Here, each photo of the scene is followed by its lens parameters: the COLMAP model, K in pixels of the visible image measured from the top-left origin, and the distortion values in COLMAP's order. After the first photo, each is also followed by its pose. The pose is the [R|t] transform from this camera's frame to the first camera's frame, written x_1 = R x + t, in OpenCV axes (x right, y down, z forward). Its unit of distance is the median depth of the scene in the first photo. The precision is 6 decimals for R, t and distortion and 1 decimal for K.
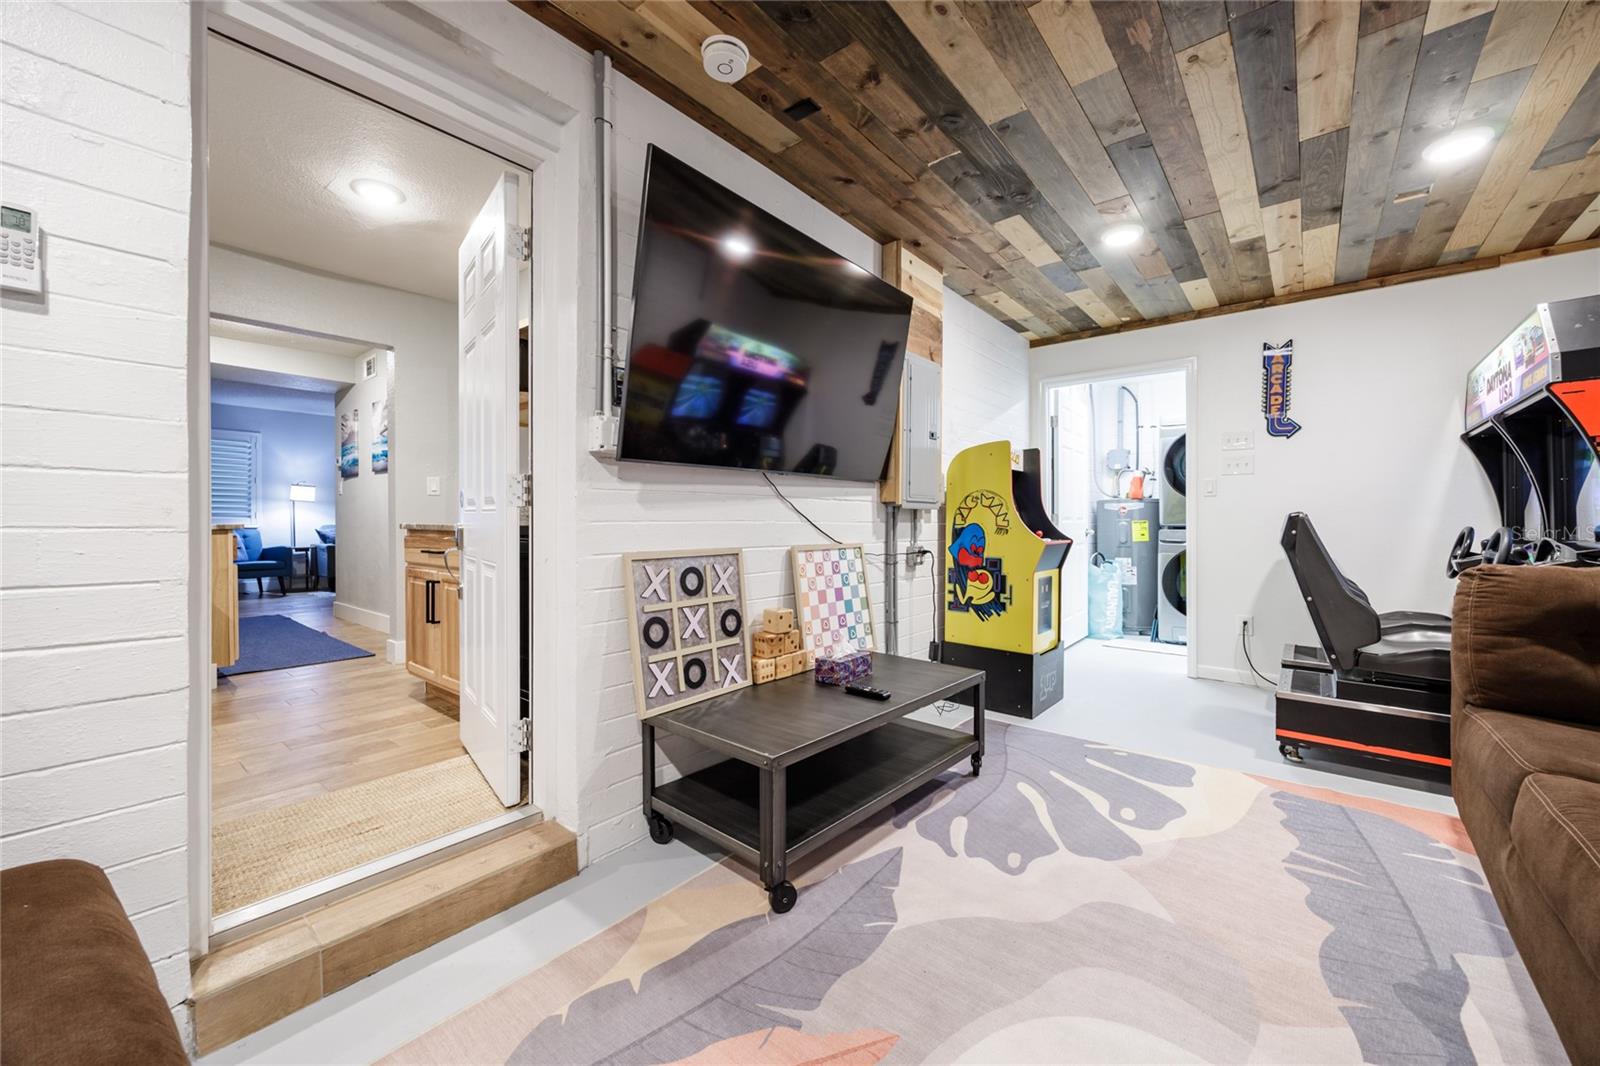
lens RADIAL K [[613.2, 0, 797.8], [0, 613.2, 526.7], [0, 0, 1]] dist [-0.001042, -0.000576]
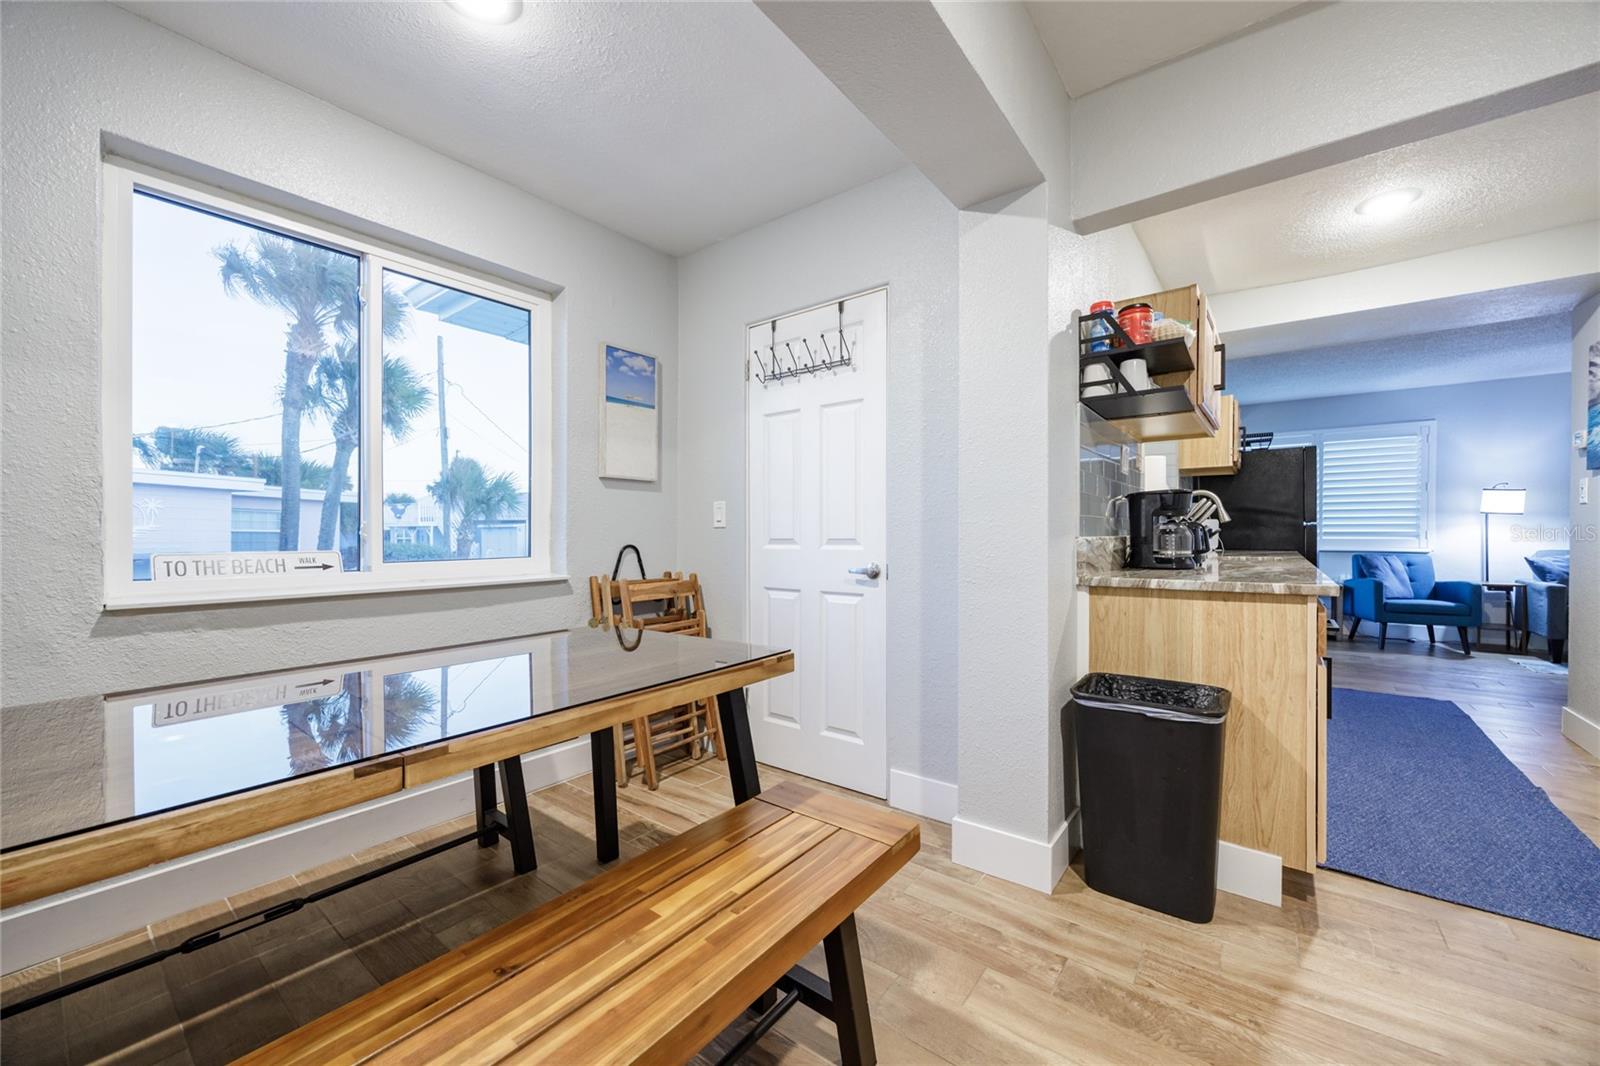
lens RADIAL K [[613.2, 0, 802.9], [0, 613.2, 538.0], [0, 0, 1]] dist [-0.001042, -0.000576]
pose [[0.035196, 0.008508, -0.999344, -0.188603], [-0.006100, 0.999947, 0.008298, -0.017237], [0.999362, 0.005804, 0.035246, 0.239734]]
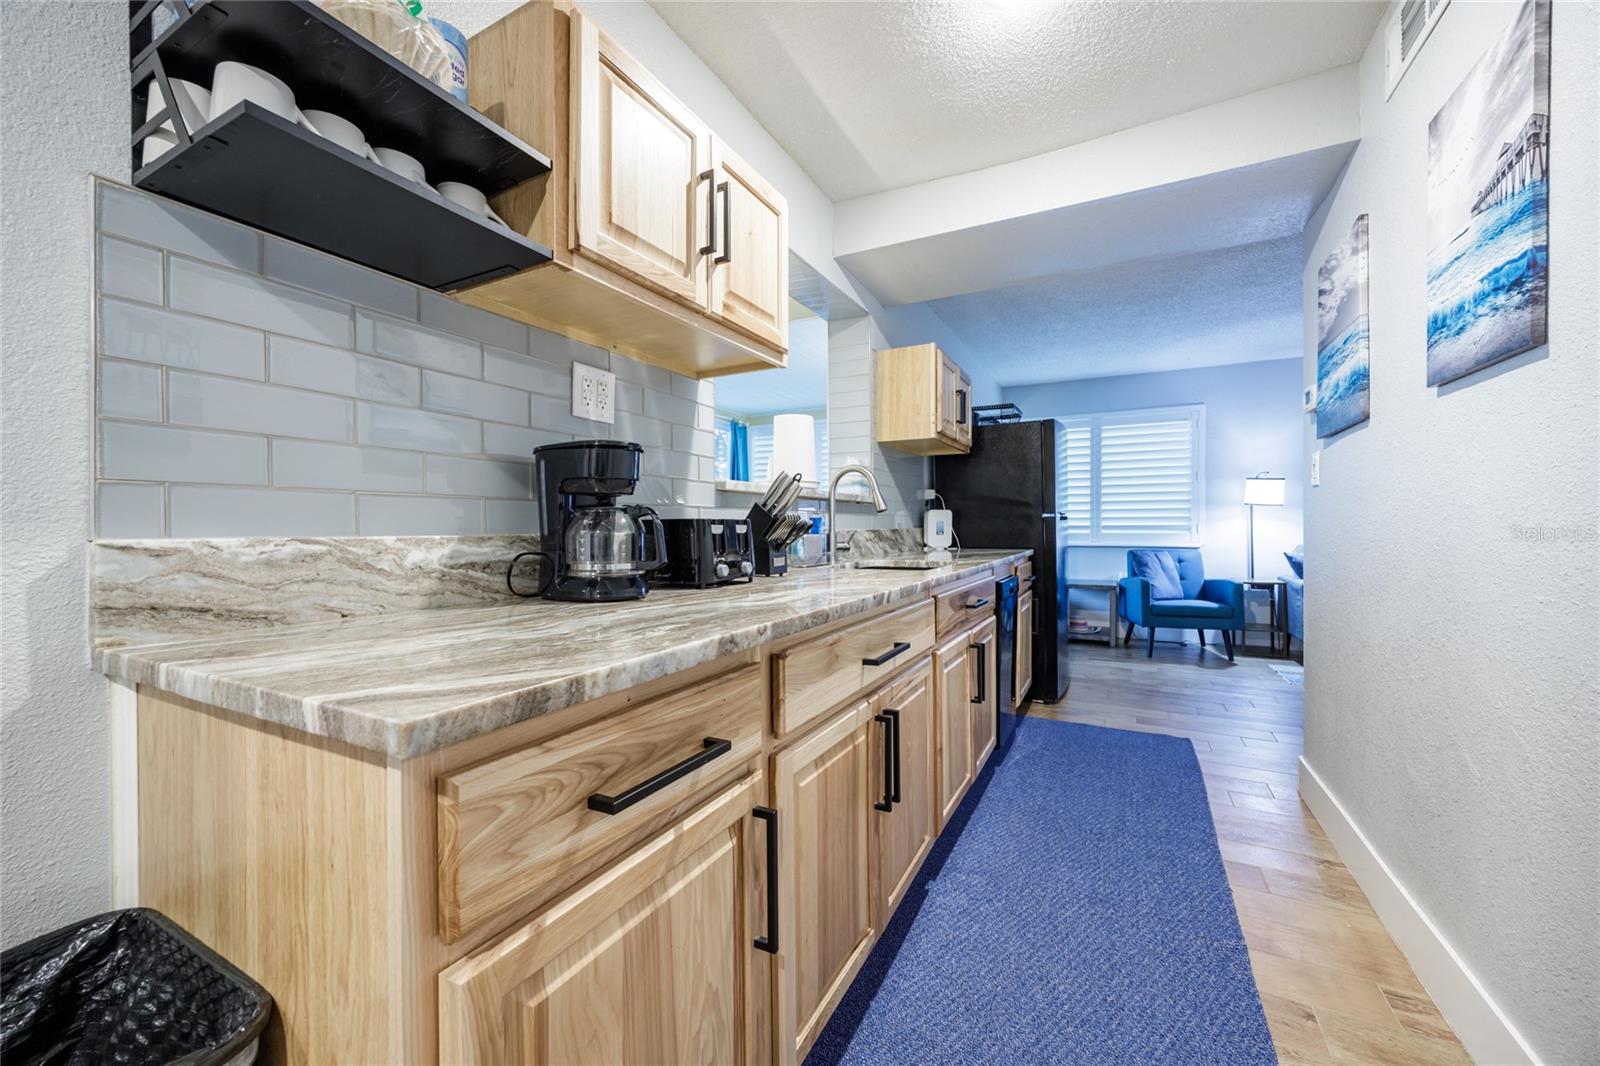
lens RADIAL K [[613.2, 0, 802.0], [0, 613.2, 529.4], [0, 0, 1]] dist [-0.001042, -0.000576]
pose [[0.204179, 0.002827, -0.978929, -0.324659], [-0.003304, 0.999992, 0.002199, -0.018467], [0.978928, 0.002785, 0.204187, 0.450460]]
